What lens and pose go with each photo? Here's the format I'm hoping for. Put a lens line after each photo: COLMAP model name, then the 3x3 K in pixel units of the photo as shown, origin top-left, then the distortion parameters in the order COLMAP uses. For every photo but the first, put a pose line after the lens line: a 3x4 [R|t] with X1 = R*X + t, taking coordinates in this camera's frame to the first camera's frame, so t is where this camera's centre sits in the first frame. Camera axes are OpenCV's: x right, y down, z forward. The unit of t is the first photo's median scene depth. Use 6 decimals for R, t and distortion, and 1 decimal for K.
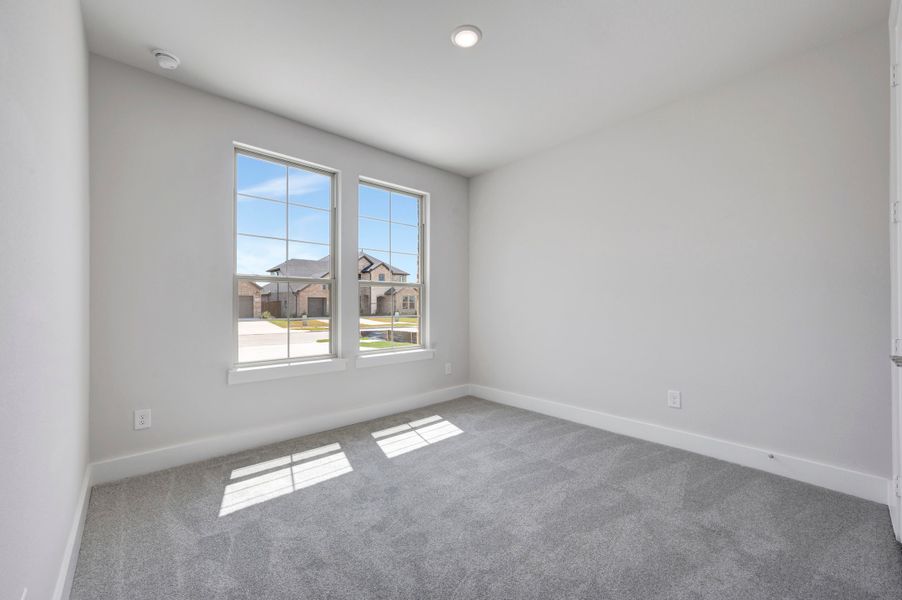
lens RADIAL K [[399.9, 0, 450.1], [0, 399.9, 305.0], [0, 0, 1]] dist [0.001154, 0.000161]
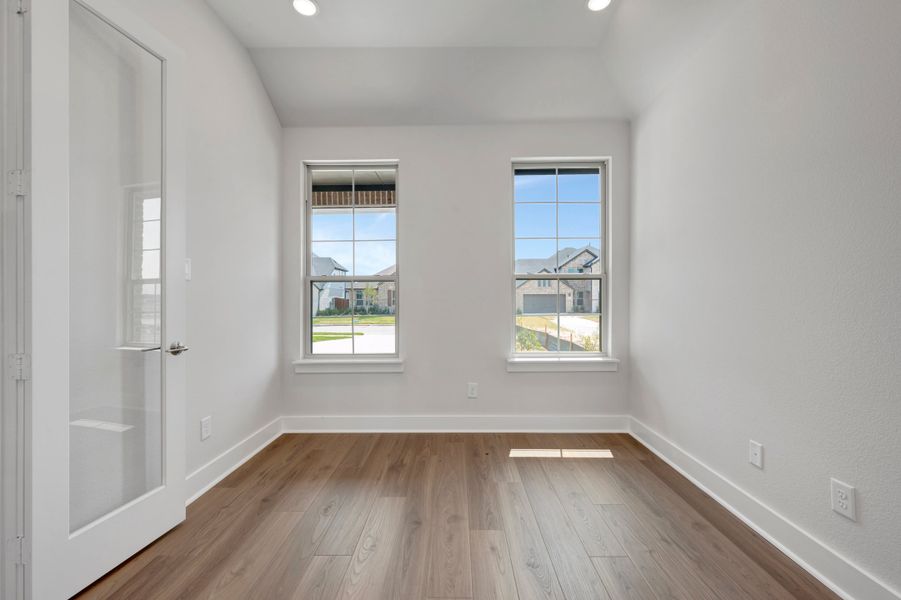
lens RADIAL K [[385.7, 0, 448.7], [0, 385.7, 298.2], [0, 0, 1]] dist [0.002042, 0.000199]
pose [[0.693042, -0.011241, -0.720809, 0.206172], [0.004823, 0.999928, -0.010957, -0.000122], [0.720881, 0.004117, 0.693047, 0.202000]]
